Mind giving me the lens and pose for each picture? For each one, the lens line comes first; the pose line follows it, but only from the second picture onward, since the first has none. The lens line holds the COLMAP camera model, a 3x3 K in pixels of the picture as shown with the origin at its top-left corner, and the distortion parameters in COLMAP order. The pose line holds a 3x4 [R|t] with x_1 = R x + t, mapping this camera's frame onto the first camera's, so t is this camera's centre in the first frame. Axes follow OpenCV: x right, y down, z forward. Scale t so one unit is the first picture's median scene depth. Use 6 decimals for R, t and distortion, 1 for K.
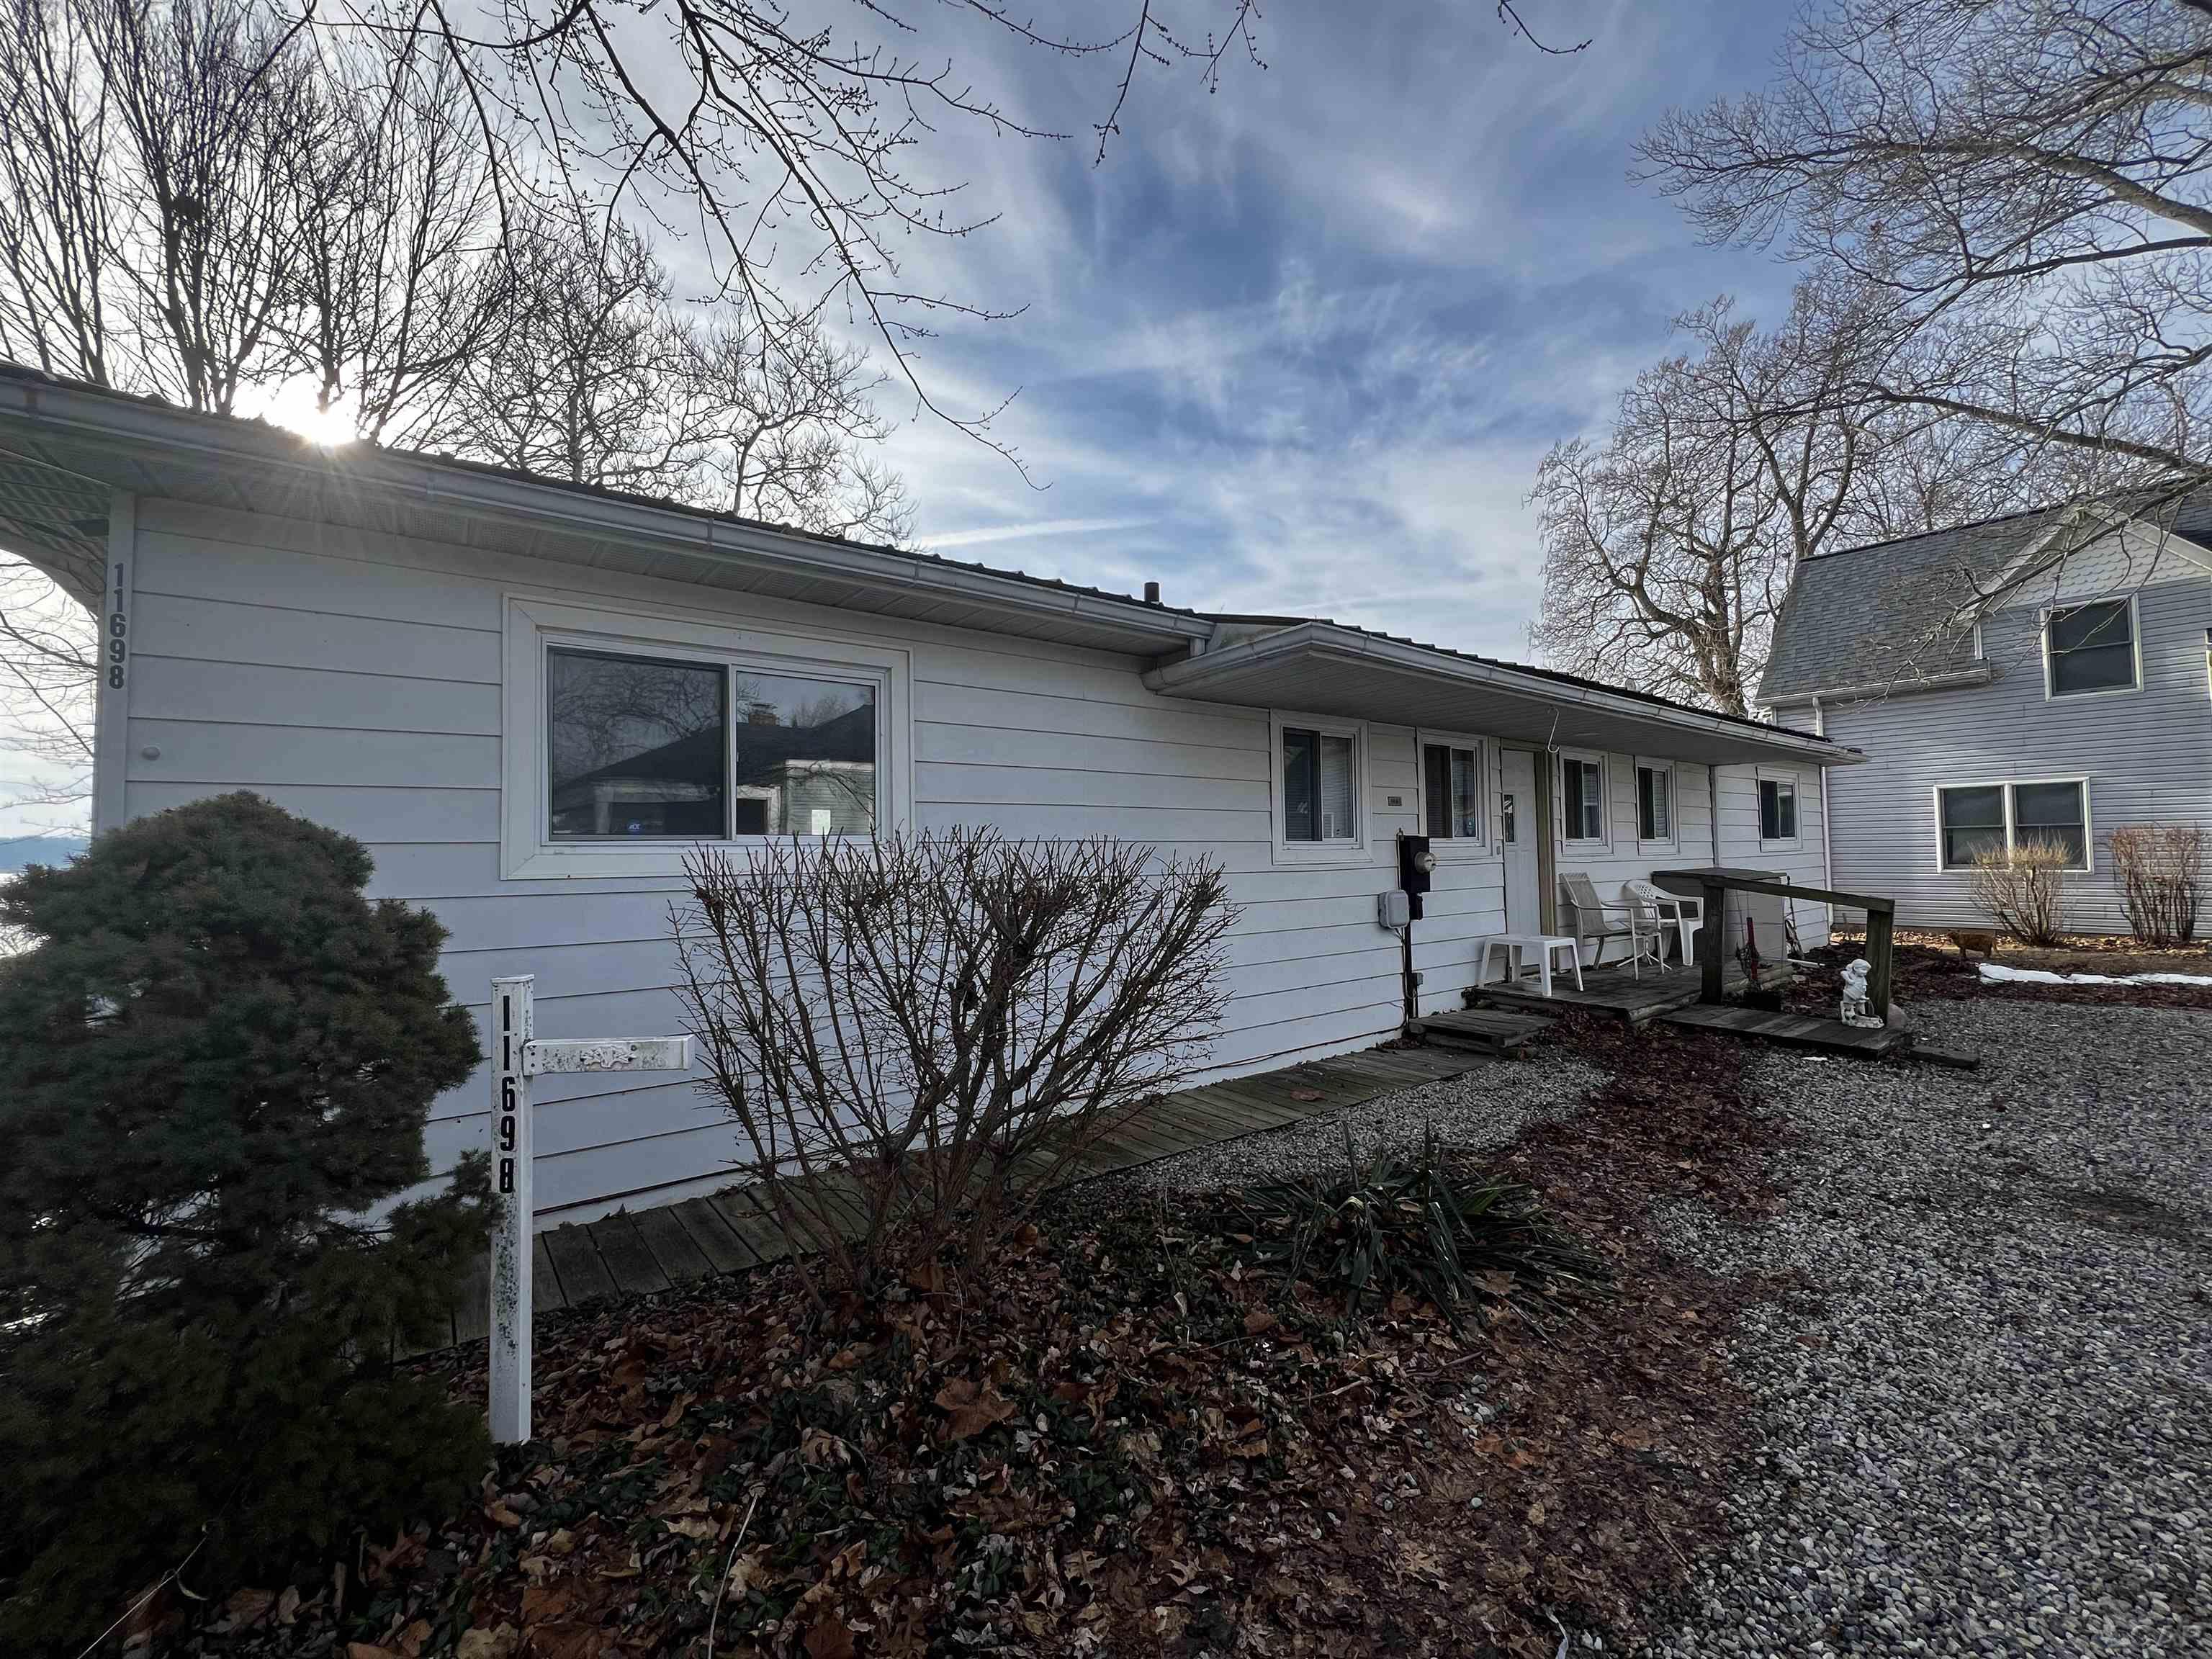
lens RADIAL K [[888.9, 0, 1102.5], [0, 888.9, 816.9], [0, 0, 1]] dist [-0.001843, -0.000415]
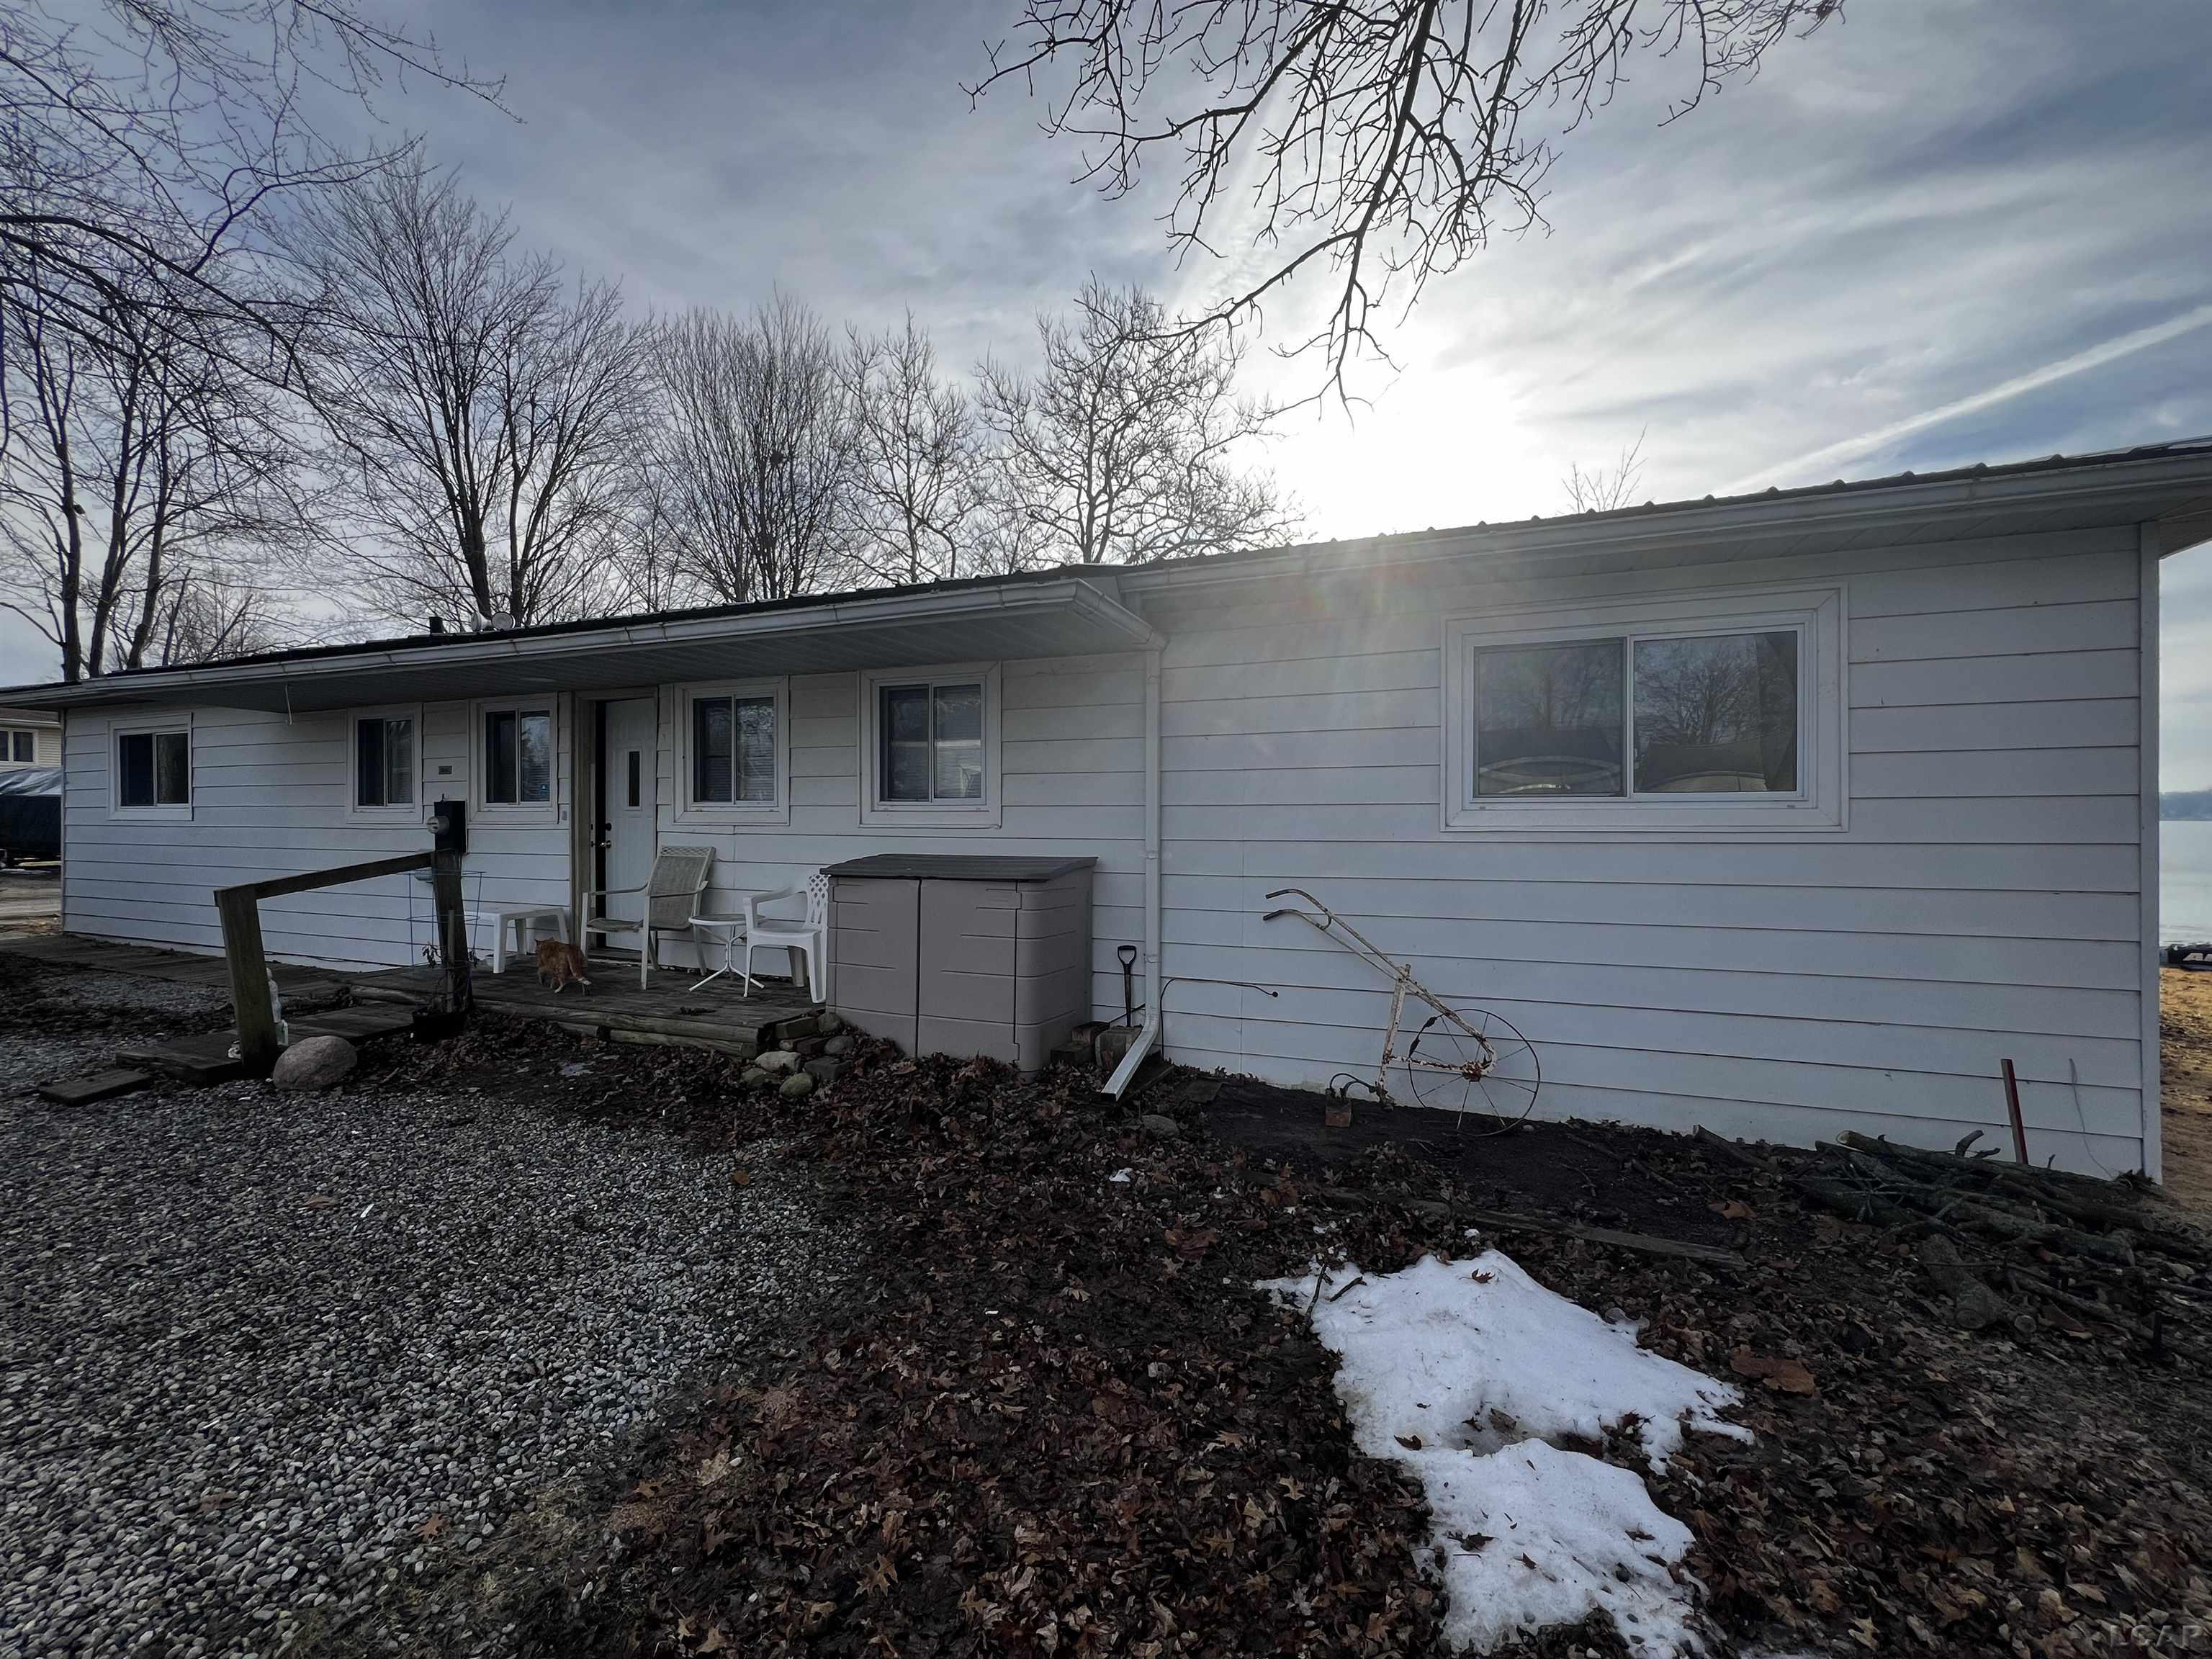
lens RADIAL K [[888.9, 0, 1102.5], [0, 888.9, 816.9], [0, 0, 1]] dist [-0.001843, -0.000415]
pose [[0.529178, 0.023074, -0.848197, 1.737353], [0.026330, 0.998702, 0.043595, 0.014785], [0.848102, -0.045402, 0.527884, 1.100811]]
